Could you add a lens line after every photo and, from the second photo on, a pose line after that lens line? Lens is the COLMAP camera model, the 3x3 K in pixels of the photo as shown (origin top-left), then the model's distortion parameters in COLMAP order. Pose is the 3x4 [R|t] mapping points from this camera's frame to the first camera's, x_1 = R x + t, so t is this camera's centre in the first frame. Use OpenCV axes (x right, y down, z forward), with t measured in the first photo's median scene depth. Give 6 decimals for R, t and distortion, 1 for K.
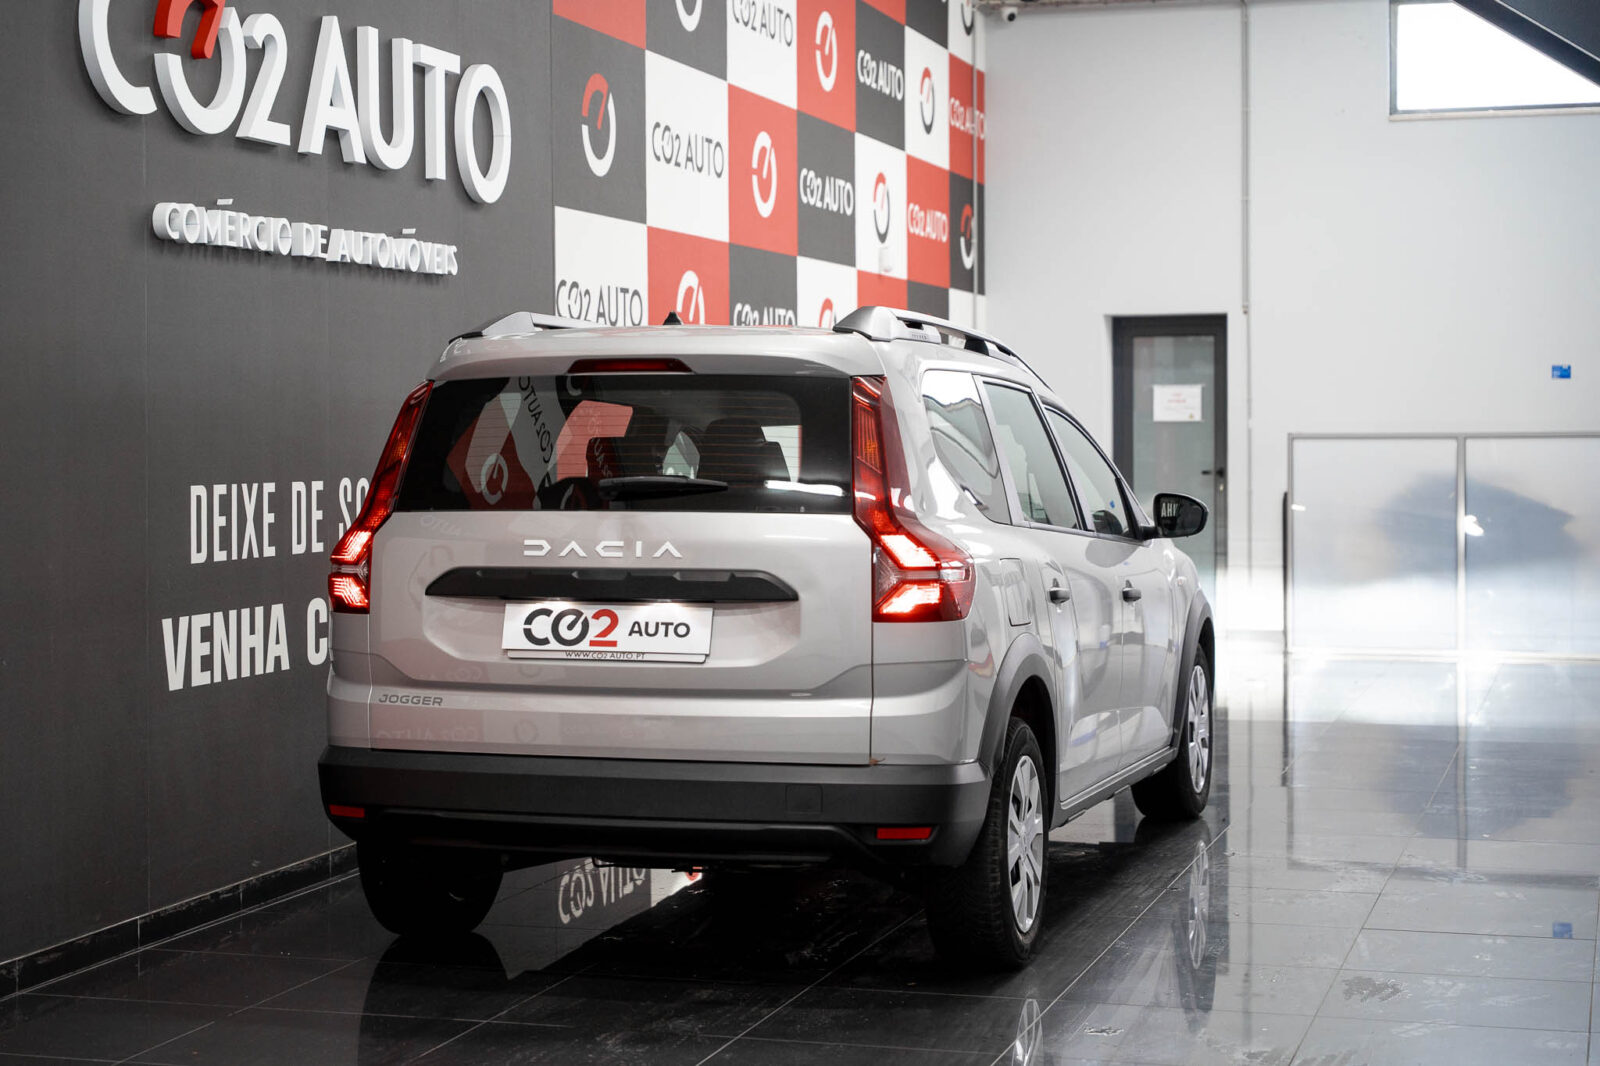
lens RADIAL K [[2791.3, 0, 800.0], [0, 2791.3, 533.0], [0, 0, 1]] dist [0.028370, 0.039525]
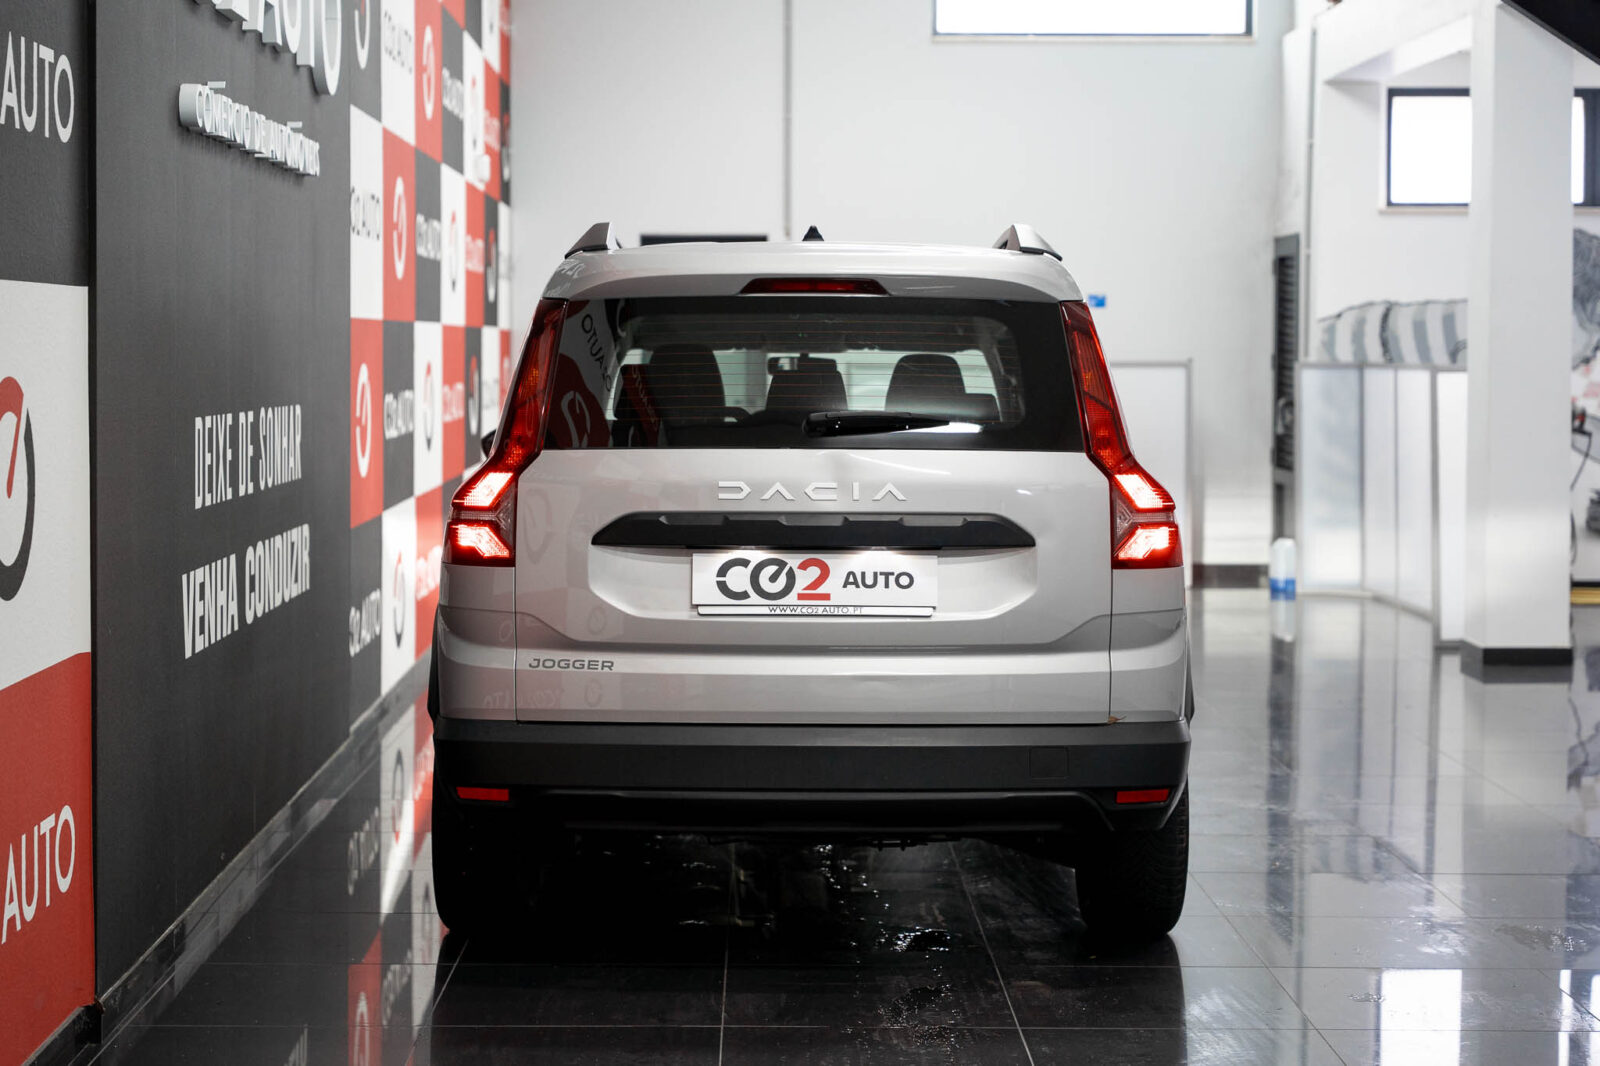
lens RADIAL K [[2873.5, 0, 807.4], [0, 2873.5, 512.8], [0, 0, 1]] dist [0.040668, -0.175793]
pose [[0.953374, -0.007804, 0.301689, -0.347475], [0.002064, 0.999811, 0.019340, -0.005078], [-0.301783, -0.017816, 0.953210, 0.122619]]
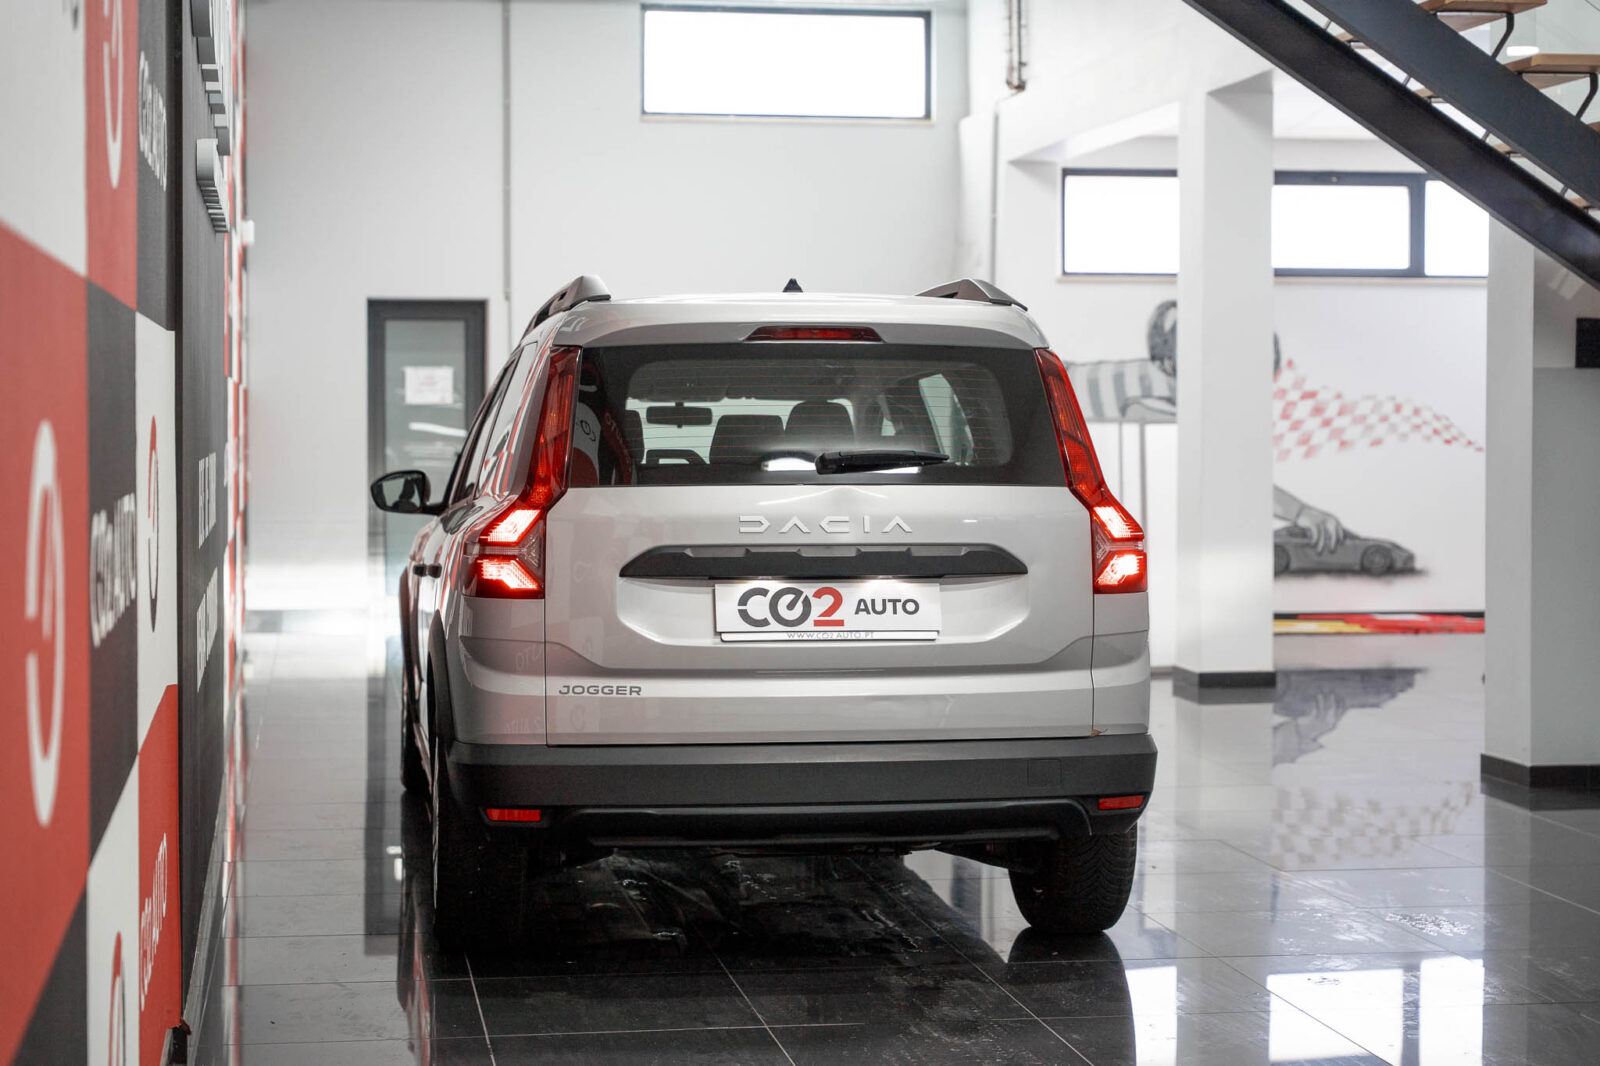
lens RADIAL K [[2669.9, 0, 800.0], [0, 2669.9, 533.0], [0, 0, 1]] dist [0.005951, 0.024505]
pose [[0.897580, -0.012934, 0.440663, -0.479028], [0.010206, 0.999911, 0.008561, 0.000777], [-0.440734, -0.003187, 0.897632, 0.181096]]
